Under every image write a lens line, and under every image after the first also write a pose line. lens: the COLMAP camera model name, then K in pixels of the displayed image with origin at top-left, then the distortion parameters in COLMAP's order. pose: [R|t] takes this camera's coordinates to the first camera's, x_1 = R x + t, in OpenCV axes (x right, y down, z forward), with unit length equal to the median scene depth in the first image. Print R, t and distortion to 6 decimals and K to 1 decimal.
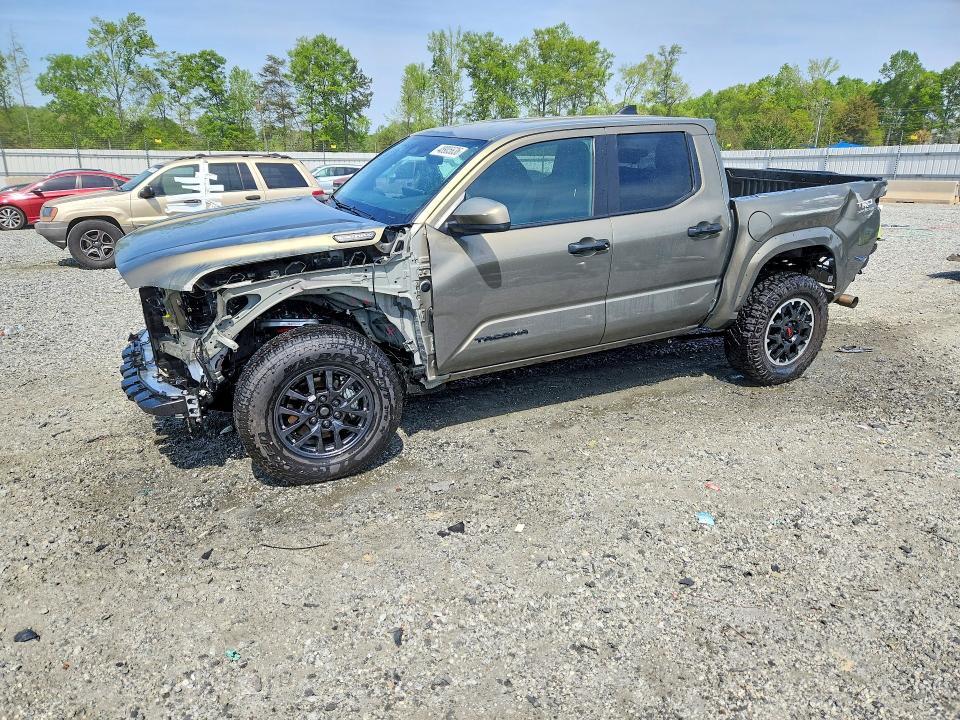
lens RADIAL K [[730.6, 0, 476.9], [0, 730.6, 365.8], [0, 0, 1]] dist [0.043224, -0.025220]
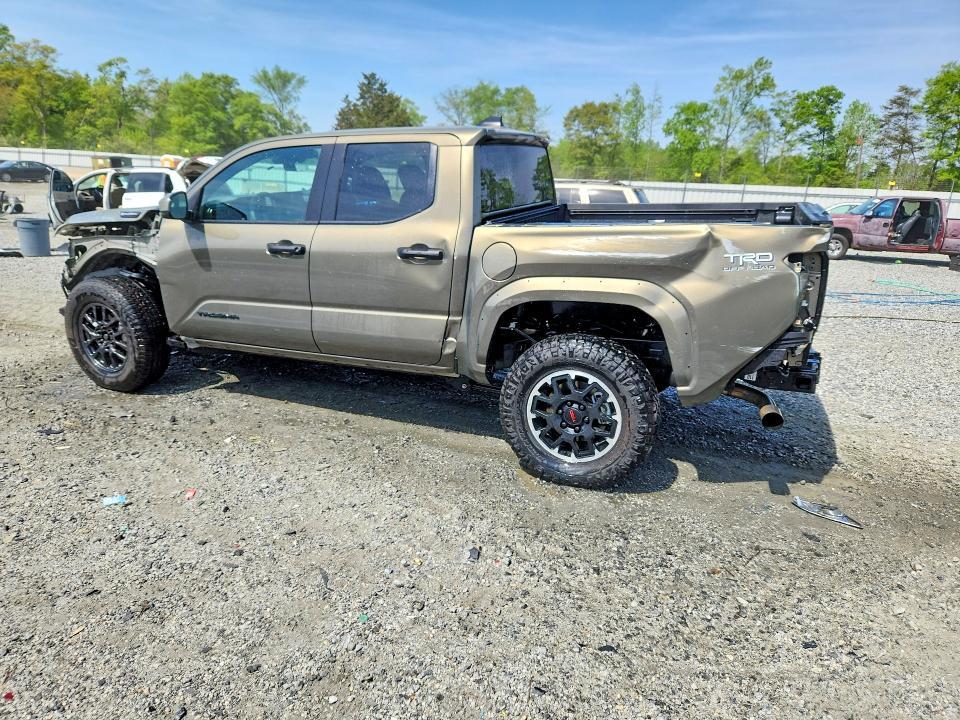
lens RADIAL K [[730.6, 0, 477.6], [0, 730.6, 354.8], [0, 0, 1]] dist [0.043224, -0.025220]
pose [[0.588455, 0.211816, -0.780292, 0.208426], [-0.263263, 0.962679, 0.062787, -0.028322], [0.764469, 0.168475, 0.622256, 0.107090]]
